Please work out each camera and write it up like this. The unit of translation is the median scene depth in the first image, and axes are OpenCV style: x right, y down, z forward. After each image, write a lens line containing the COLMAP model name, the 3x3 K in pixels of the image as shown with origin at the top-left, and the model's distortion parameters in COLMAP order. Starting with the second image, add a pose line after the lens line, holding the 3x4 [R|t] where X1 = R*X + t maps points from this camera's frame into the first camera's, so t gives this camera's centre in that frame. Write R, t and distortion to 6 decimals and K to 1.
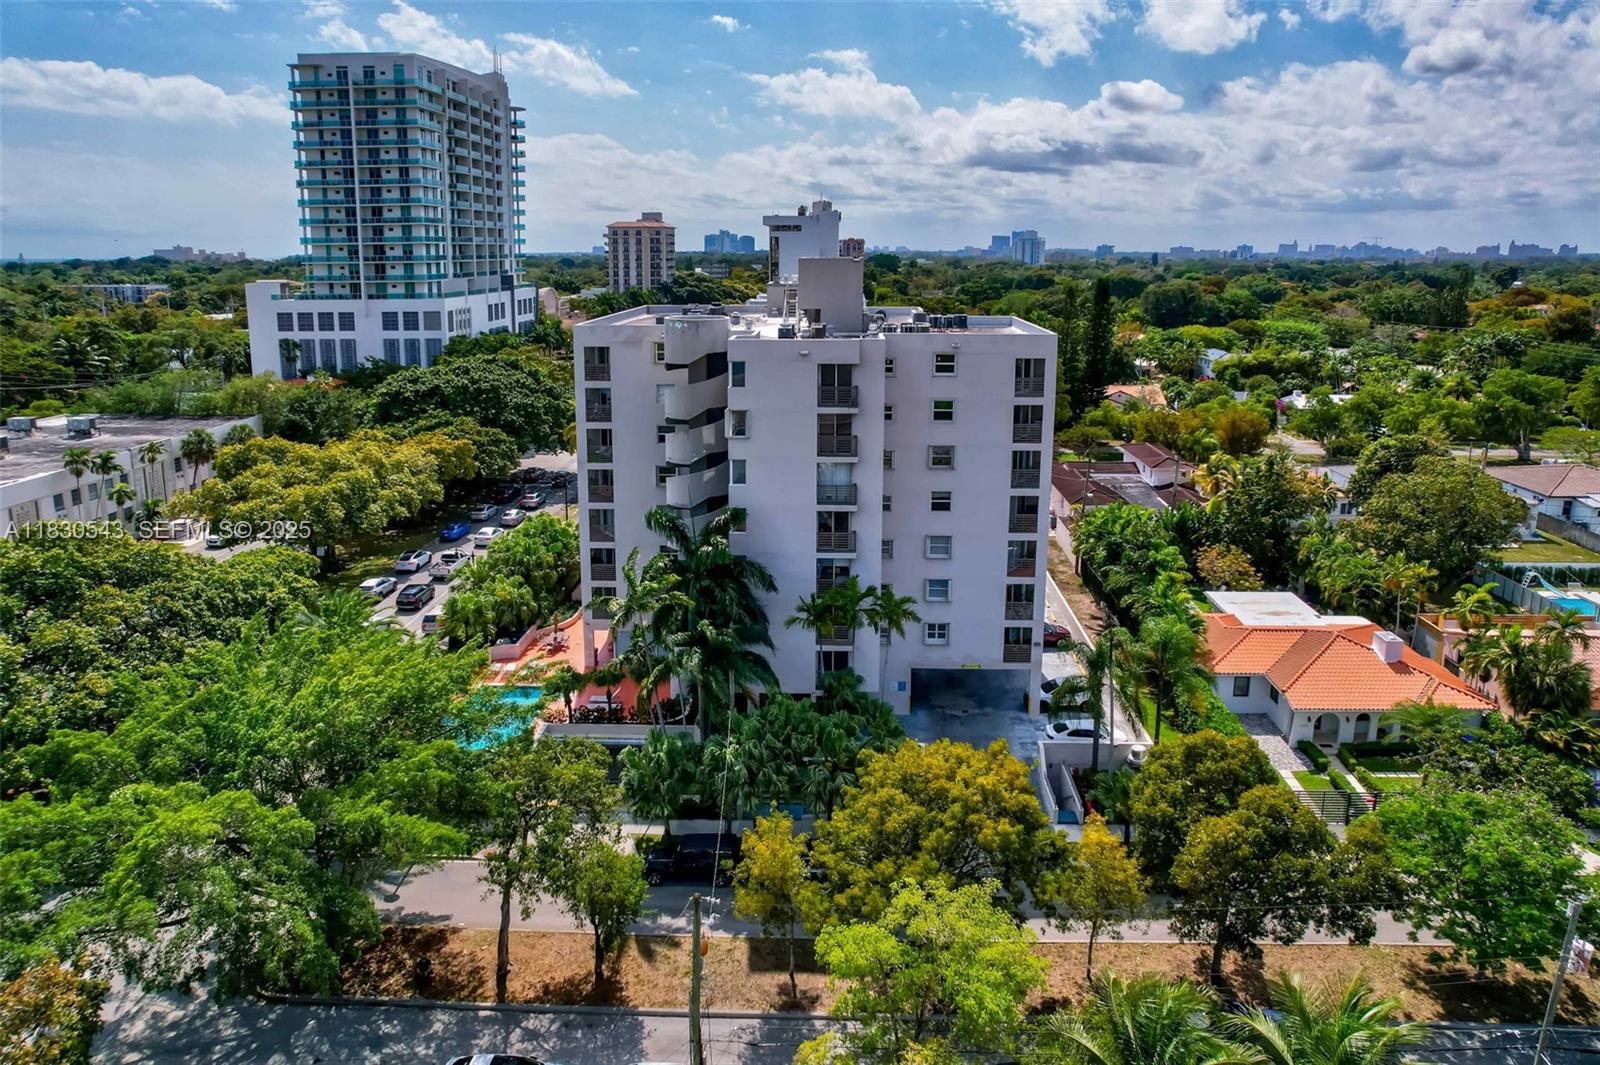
lens RADIAL K [[1036.3, 0, 800.0], [0, 1036.3, 532.5], [0, 0, 1]] dist [-0.099029, 0.038691]
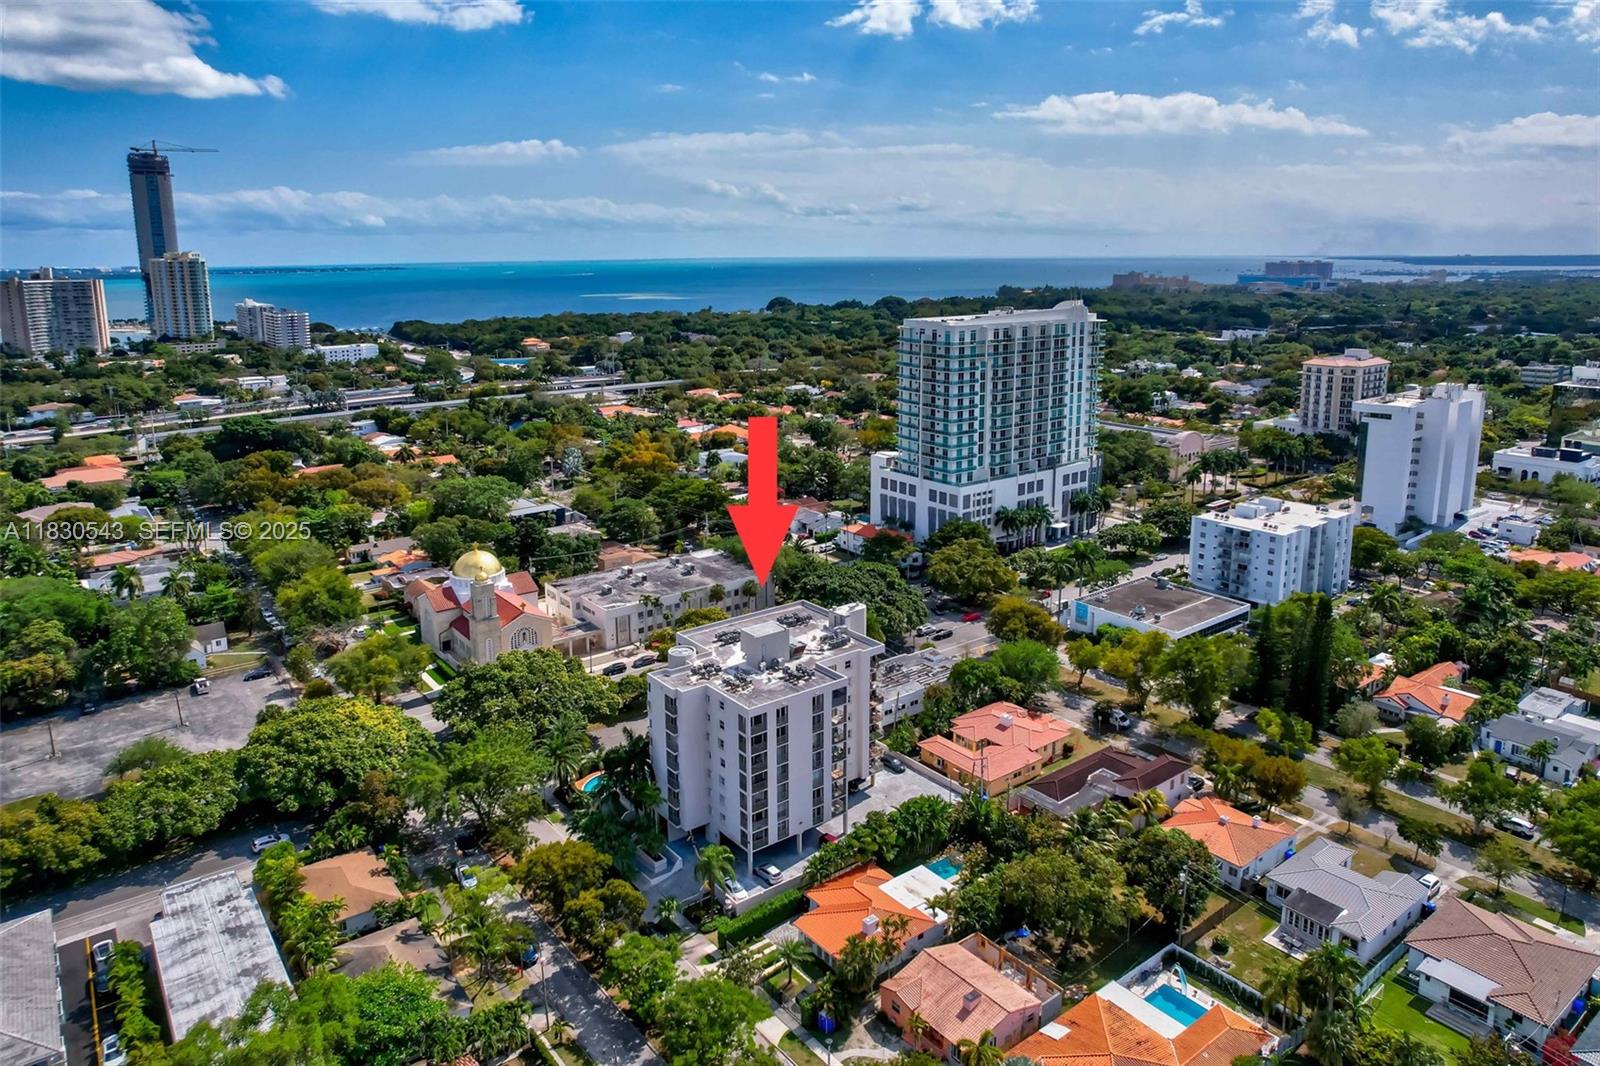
lens RADIAL K [[1020.3, 0, 800.0], [0, 1020.3, 533.0], [0, 0, 1]] dist [-0.052134, 0.043455]
pose [[0.617162, 0.193944, -0.762559, 0.647930], [-0.182423, 0.978009, 0.101099, -0.273386], [0.765397, 0.076714, 0.638970, -0.116521]]
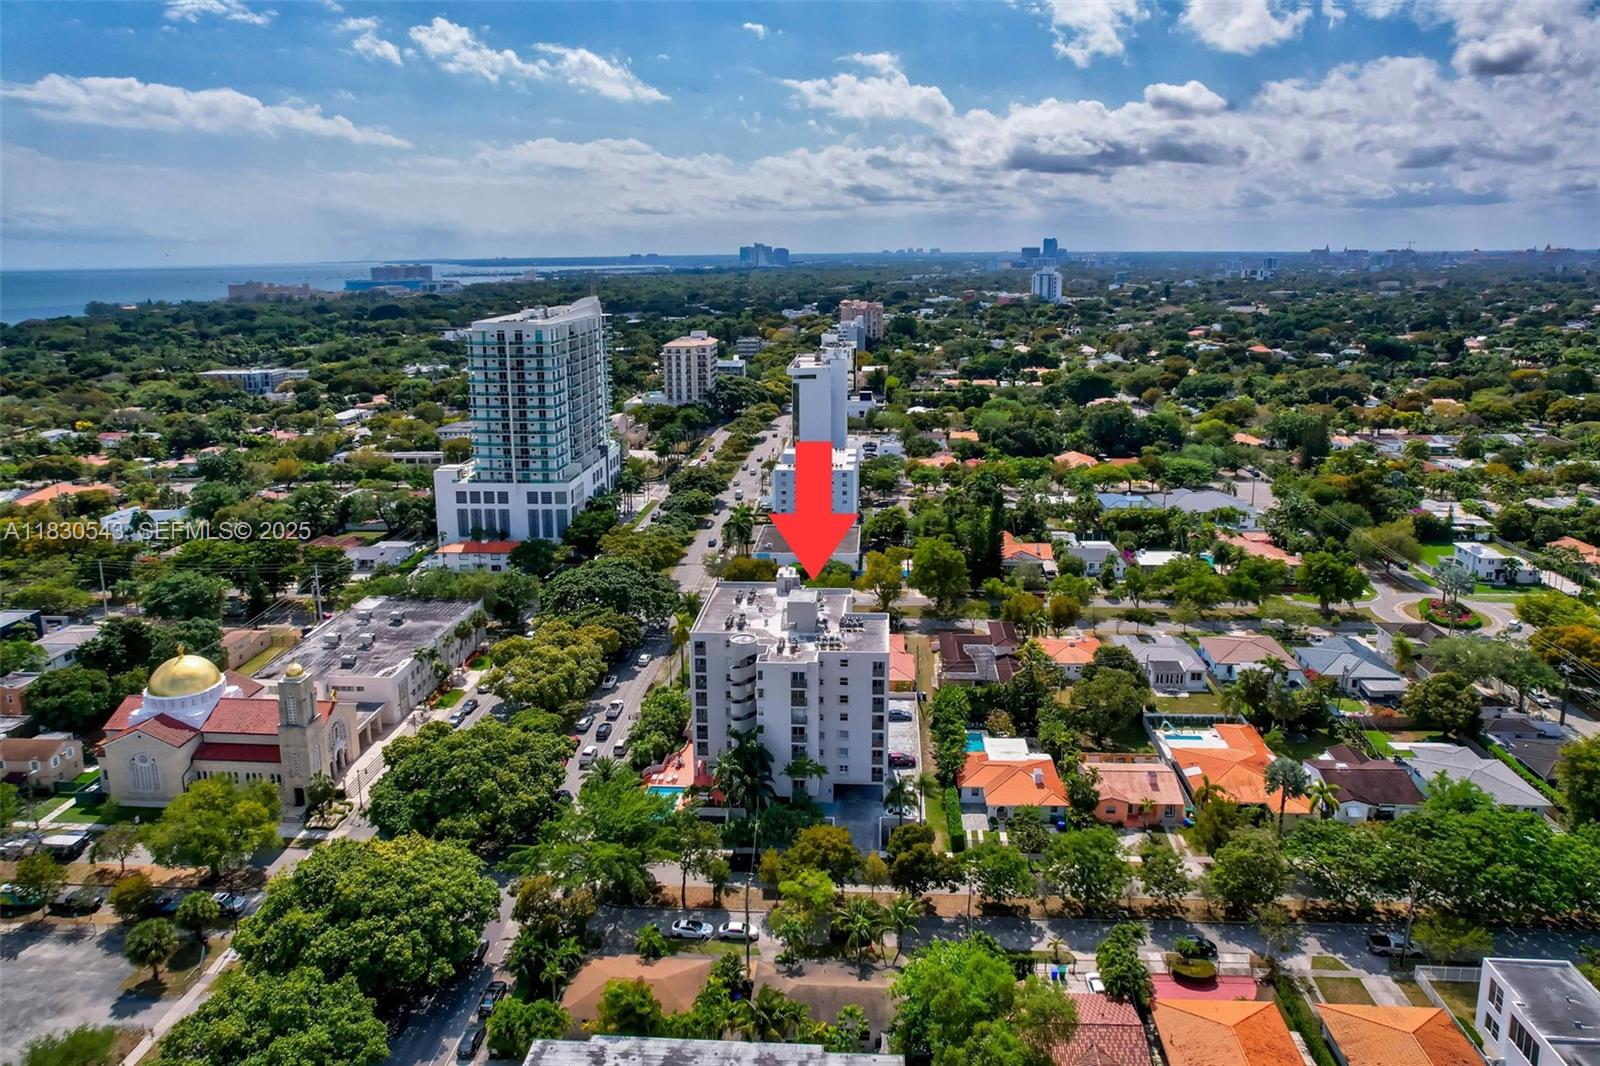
lens RADIAL K [[1064.2, 0, 765.8], [0, 1064.2, 512.3], [0, 0, 1]] dist [-0.075685, 0.085845]
pose [[0.997620, -0.005460, -0.068738, 0.044511], [0.004775, 0.999937, -0.010131, -0.170933], [0.068789, 0.009778, 0.997583, -0.529321]]
